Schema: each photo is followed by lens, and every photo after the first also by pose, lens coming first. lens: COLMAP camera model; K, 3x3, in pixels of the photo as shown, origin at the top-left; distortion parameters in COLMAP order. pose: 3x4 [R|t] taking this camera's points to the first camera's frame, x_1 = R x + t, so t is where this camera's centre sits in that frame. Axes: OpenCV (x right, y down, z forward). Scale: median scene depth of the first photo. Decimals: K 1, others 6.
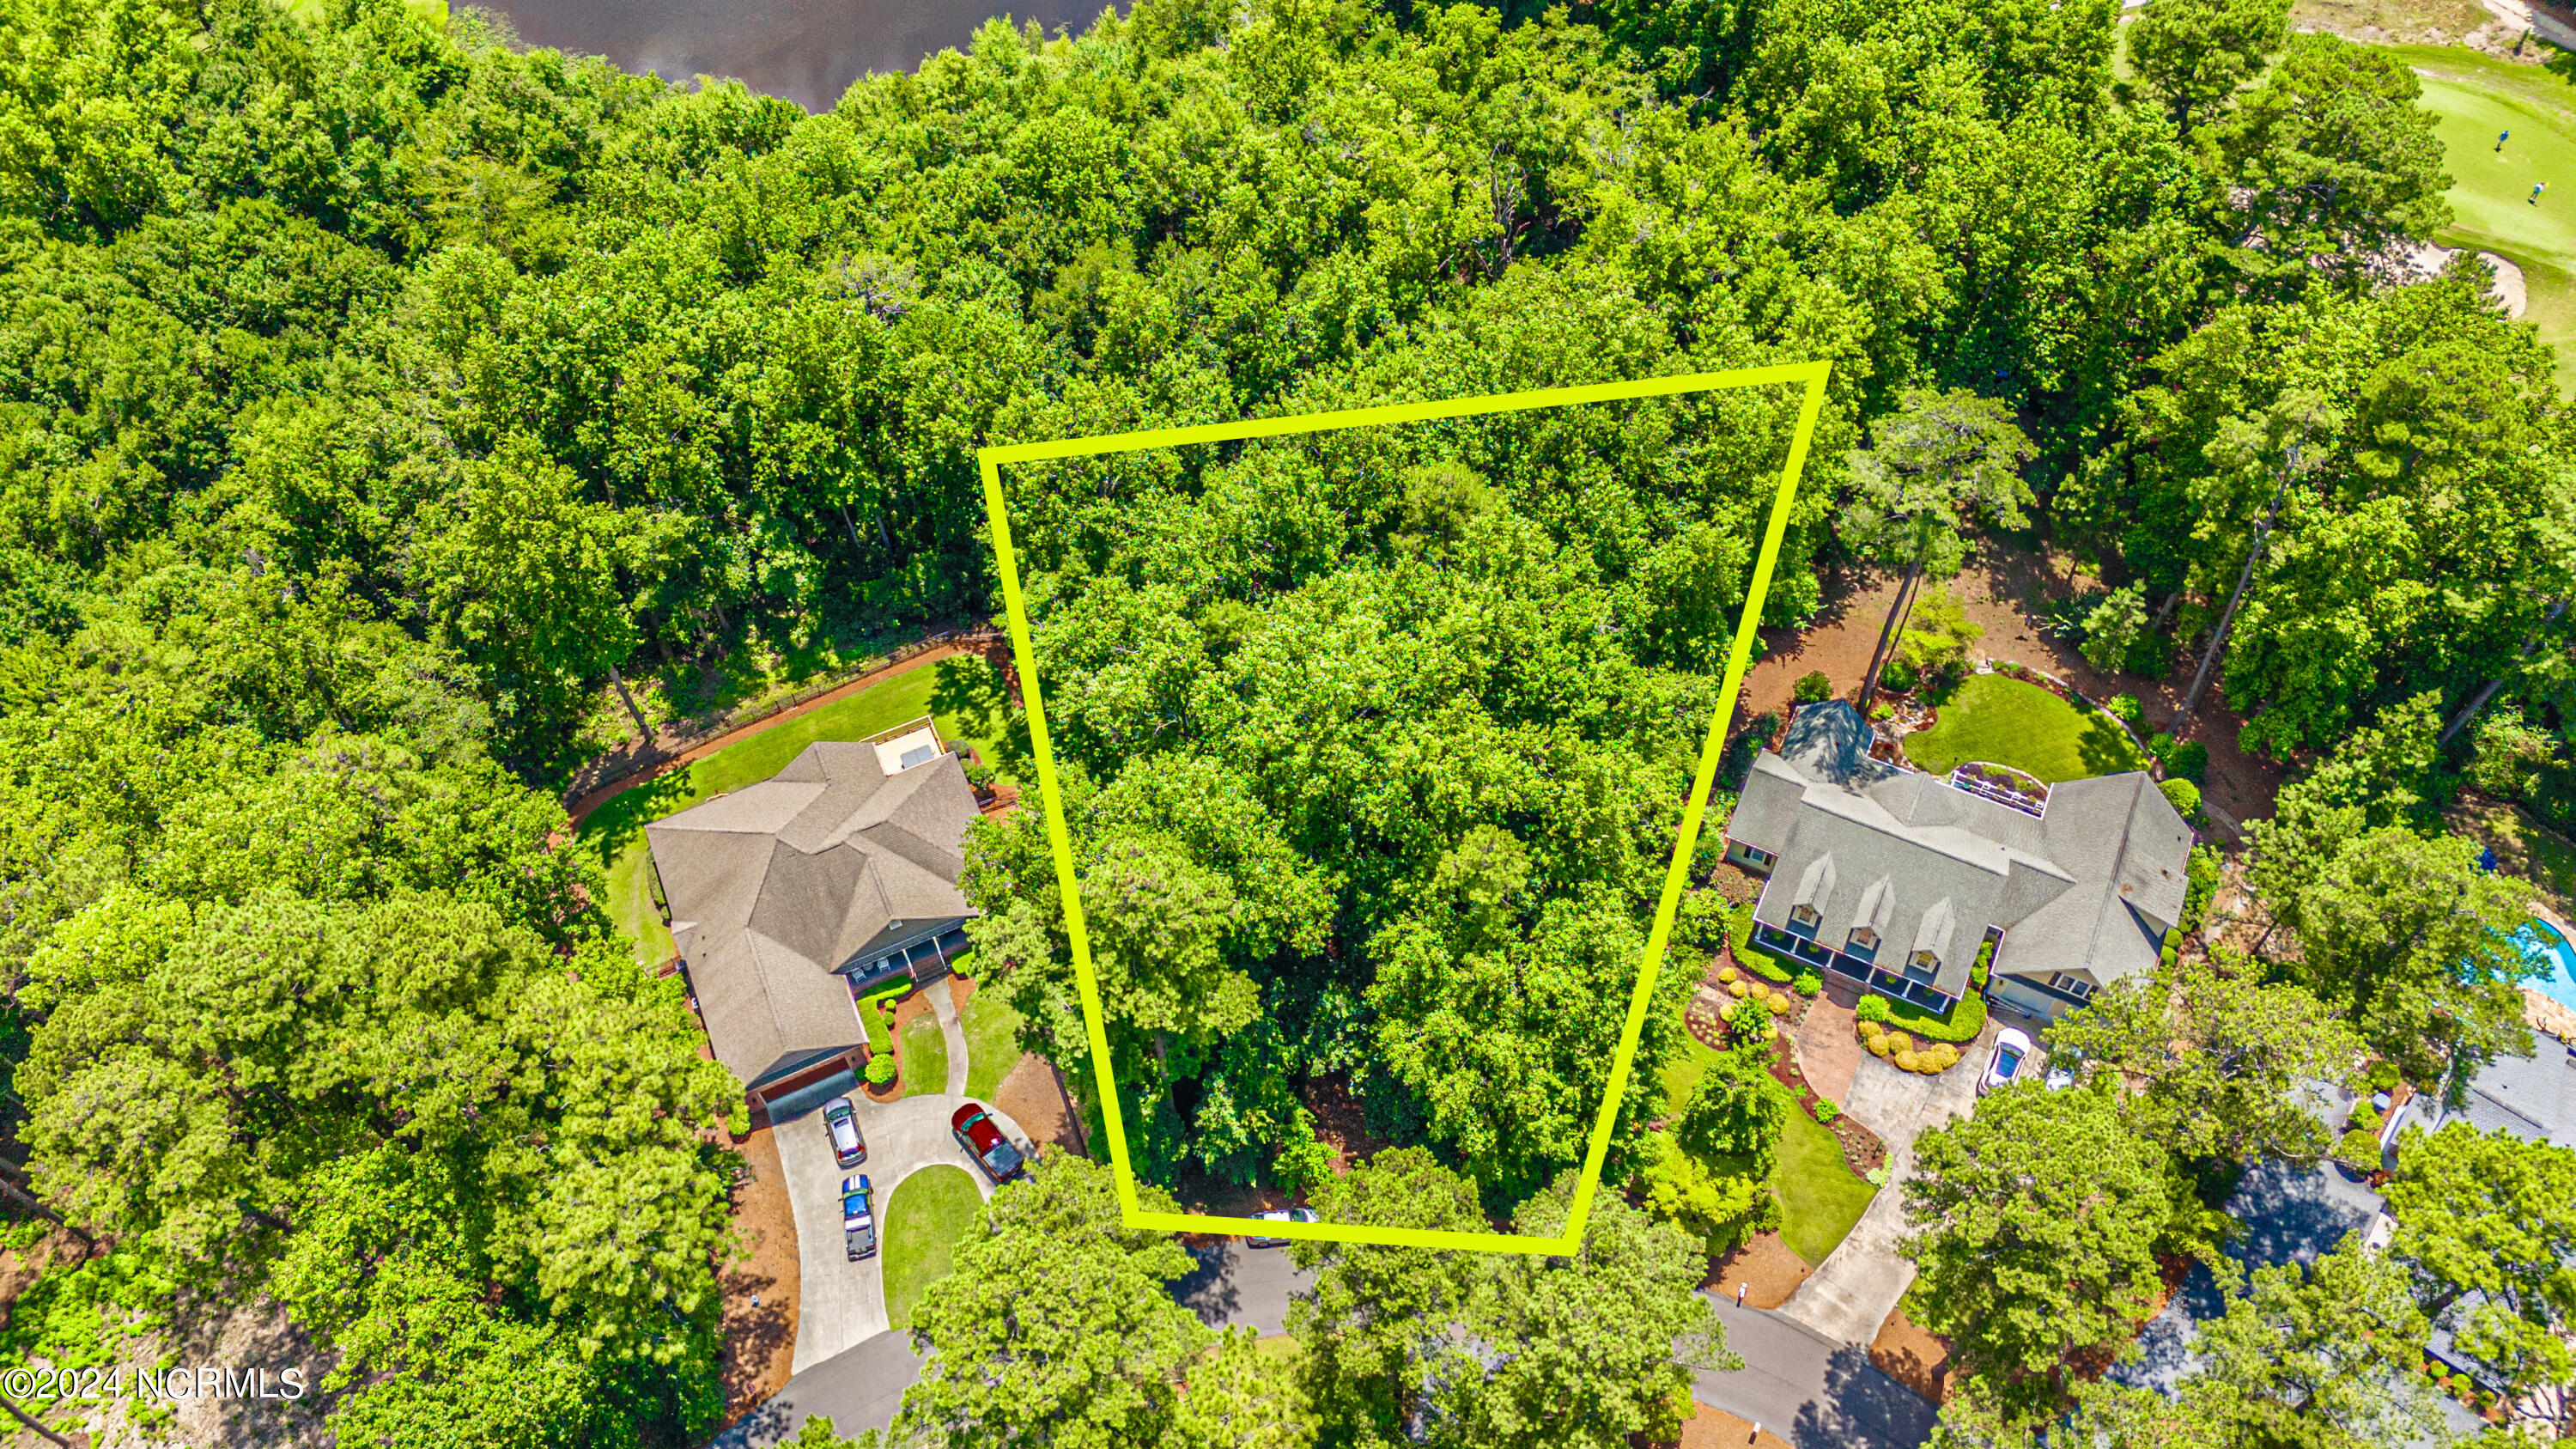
lens RADIAL K [[1791.3, 0, 1288.0], [0, 1791.3, 724.5], [0, 0, 1]] dist [0.058351, -0.000723]
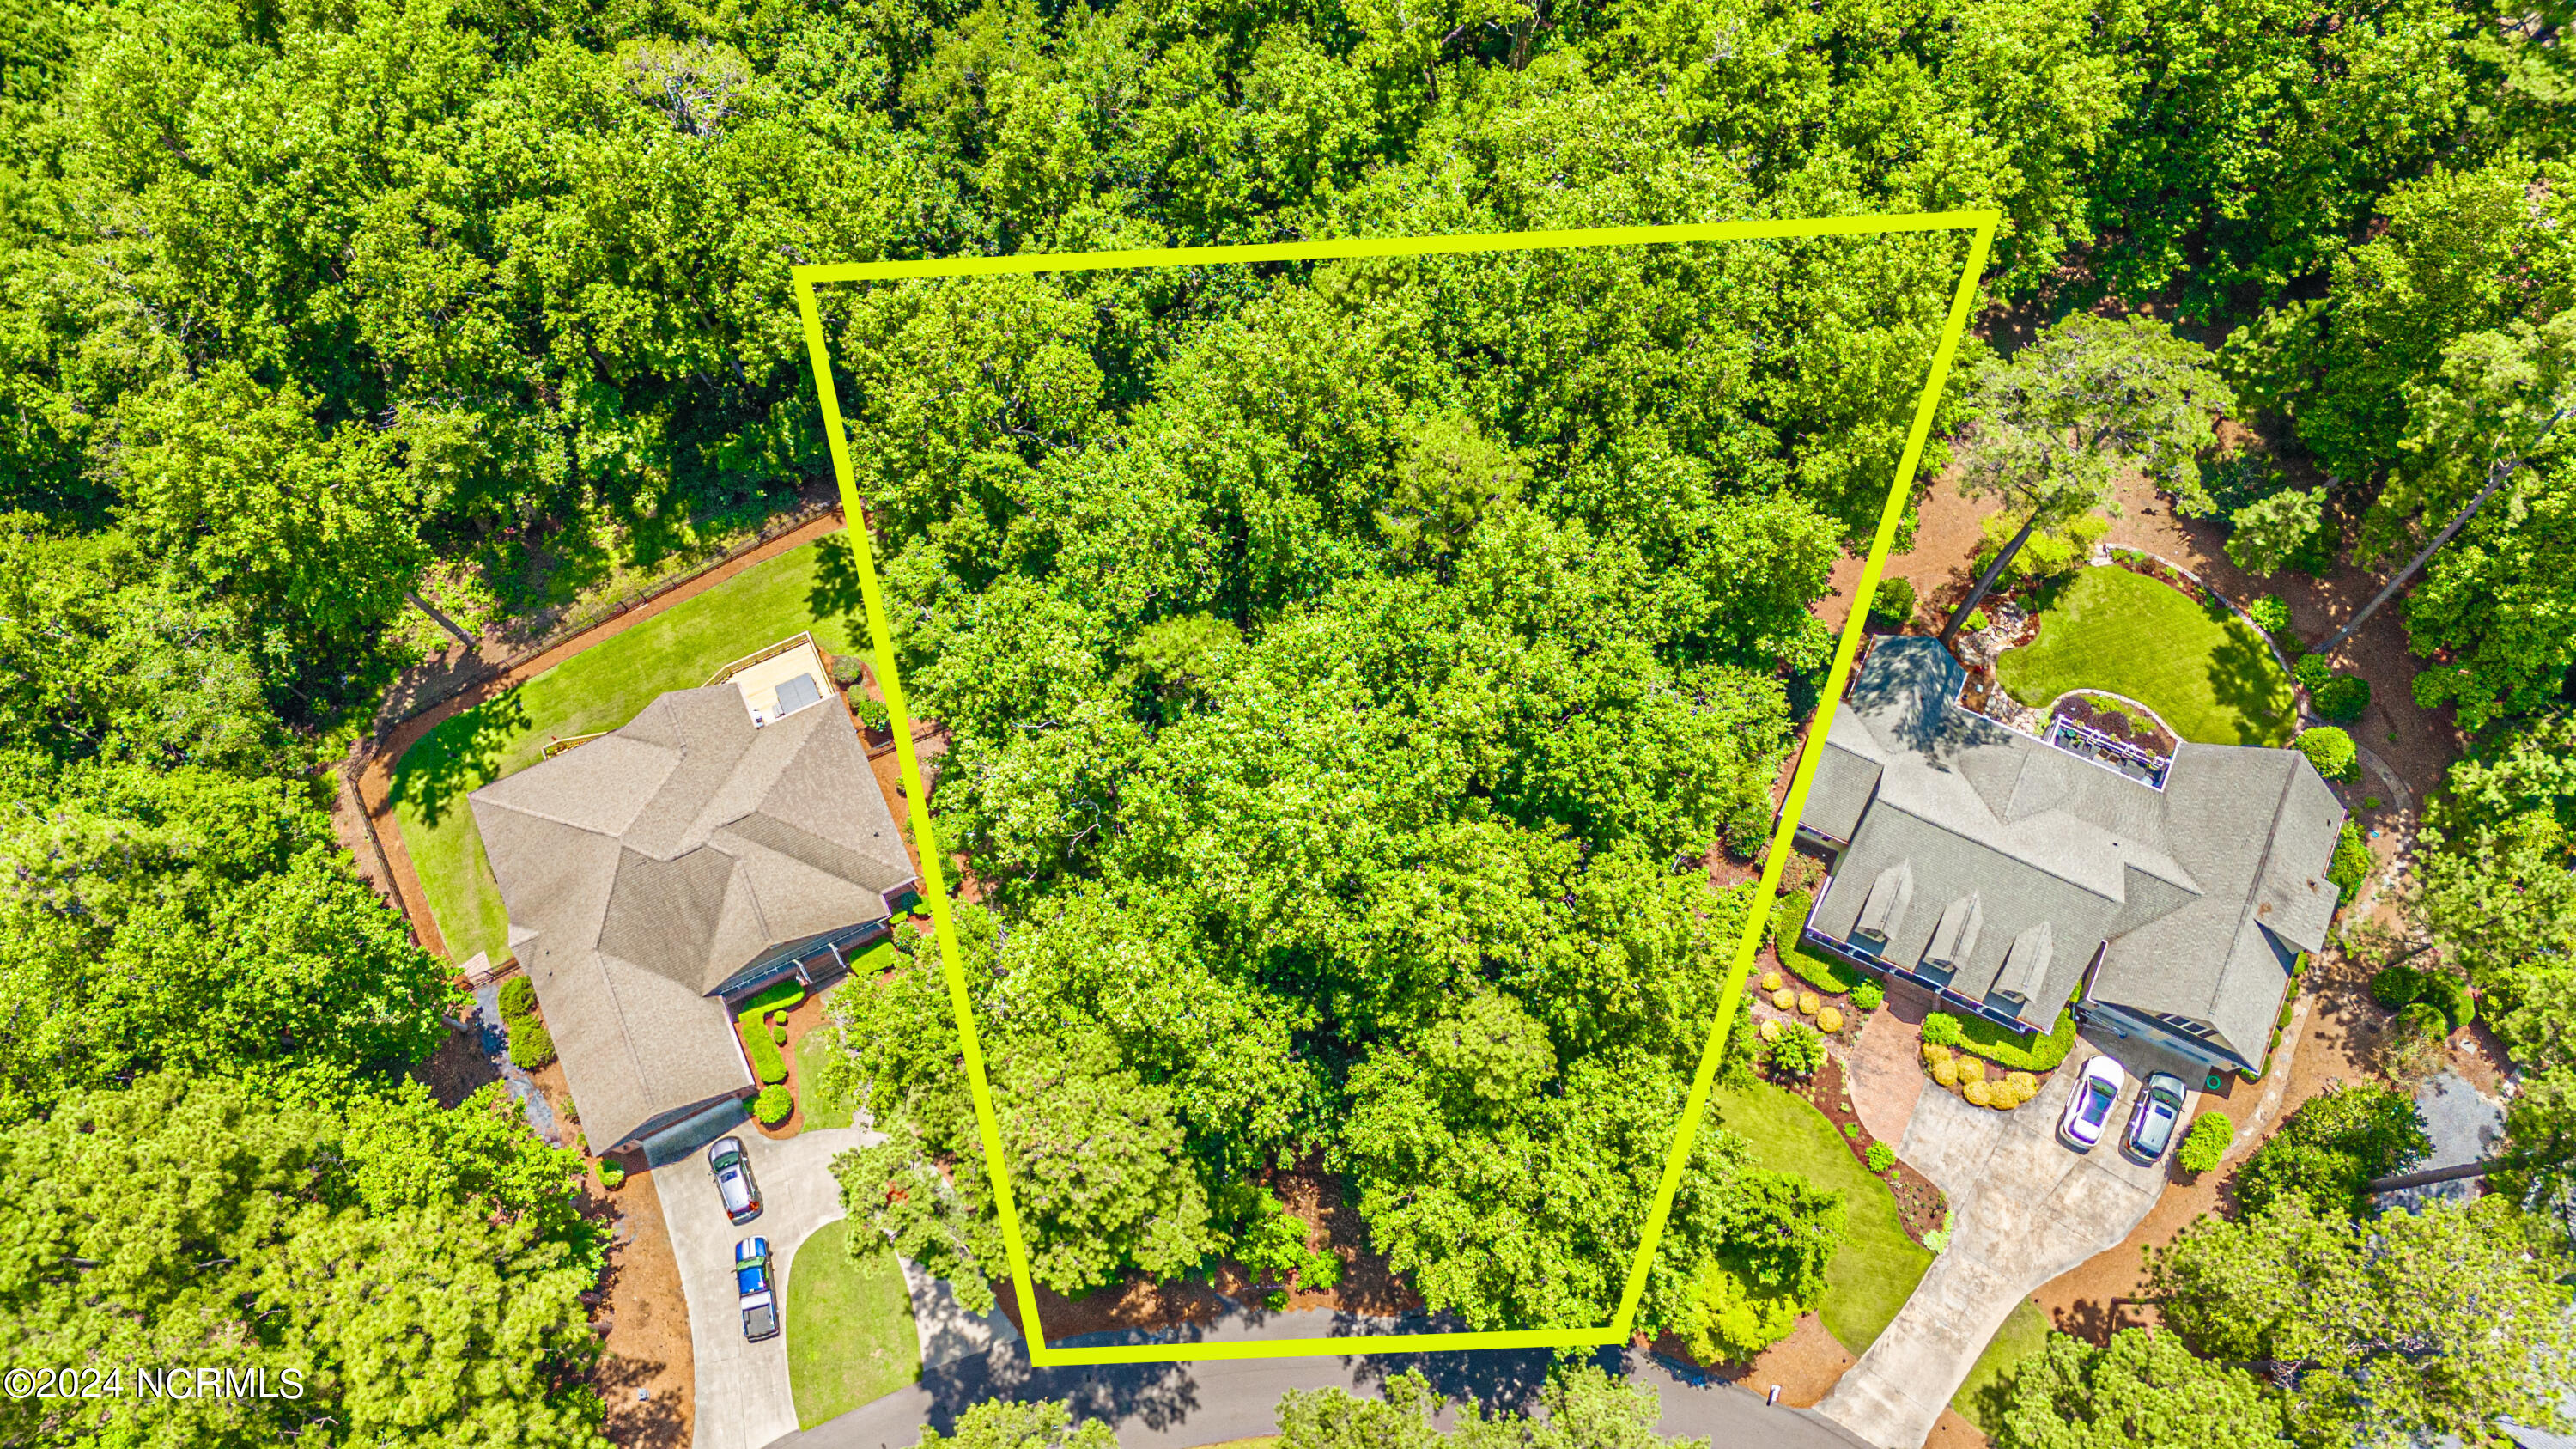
lens RADIAL K [[1834.3, 0, 1280.5], [0, 1834.3, 724.0], [0, 0, 1]] dist [0.037466, 0.003421]
pose [[0.999908, -0.010611, 0.008446, 0.008153], [0.007941, 0.962925, 0.269652, -0.212043], [-0.010994, -0.269560, 0.962921, 0.205573]]
